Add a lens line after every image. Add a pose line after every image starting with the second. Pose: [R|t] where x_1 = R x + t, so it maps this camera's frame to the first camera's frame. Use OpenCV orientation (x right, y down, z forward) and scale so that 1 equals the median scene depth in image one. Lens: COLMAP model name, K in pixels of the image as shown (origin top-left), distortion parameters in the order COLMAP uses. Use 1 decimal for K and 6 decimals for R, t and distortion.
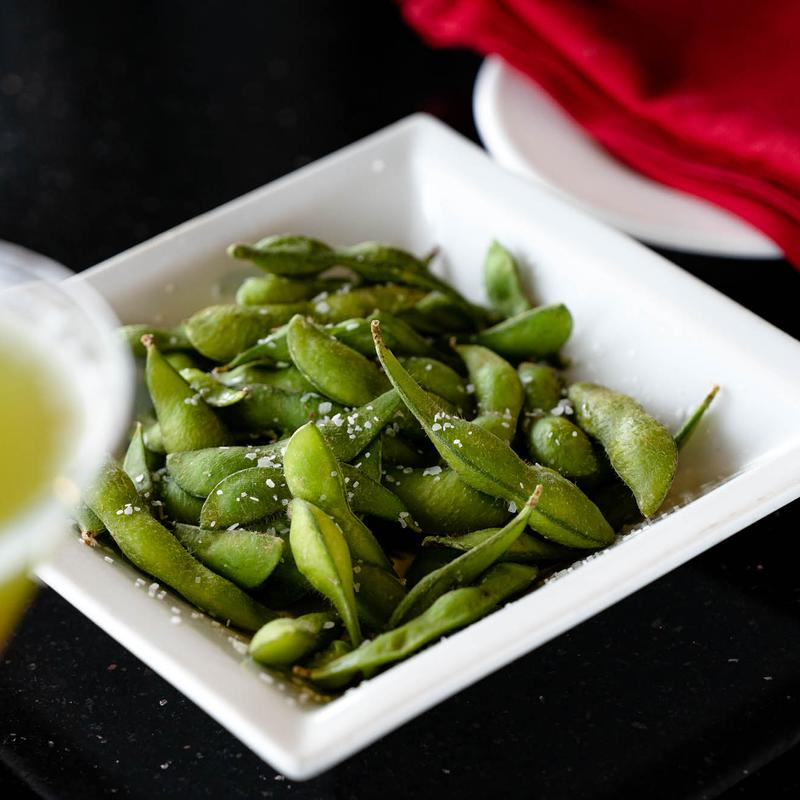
lens RADIAL K [[3798.2, 0, 400.0], [0, 3798.2, 400.0], [0, 0, 1]] dist [0.301364, 3.562953]
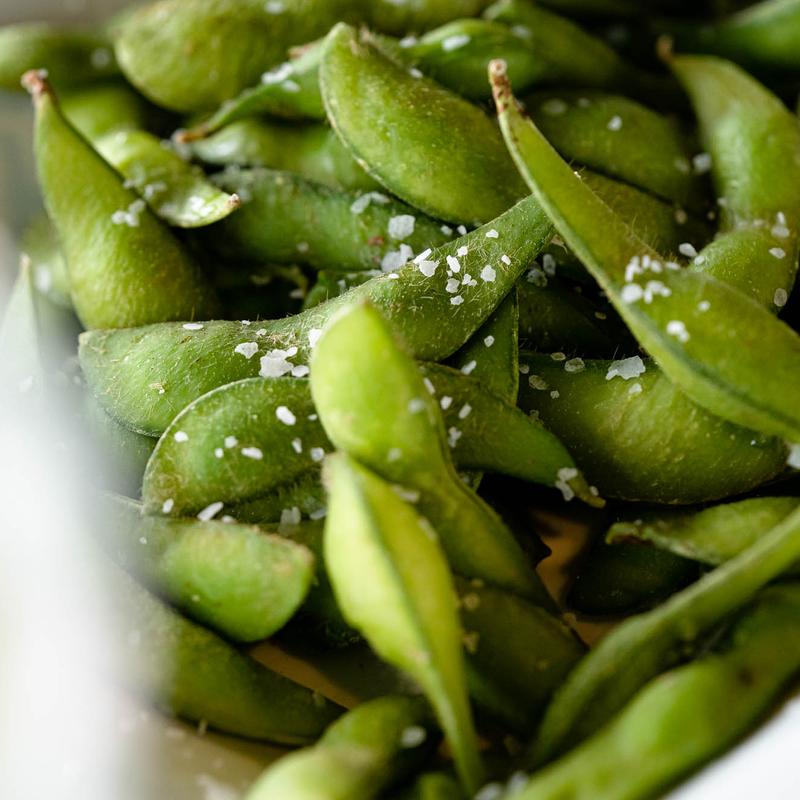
lens RADIAL K [[3798.2, 0, 400.0], [0, 3798.2, 400.0], [0, 0, 1]] dist [0.301364, 3.562953]
pose [[0.997964, -0.019962, -0.060570, 0.009045], [0.032342, 0.976974, 0.210894, -0.079007], [0.054966, -0.212424, 0.975630, 0.527040]]
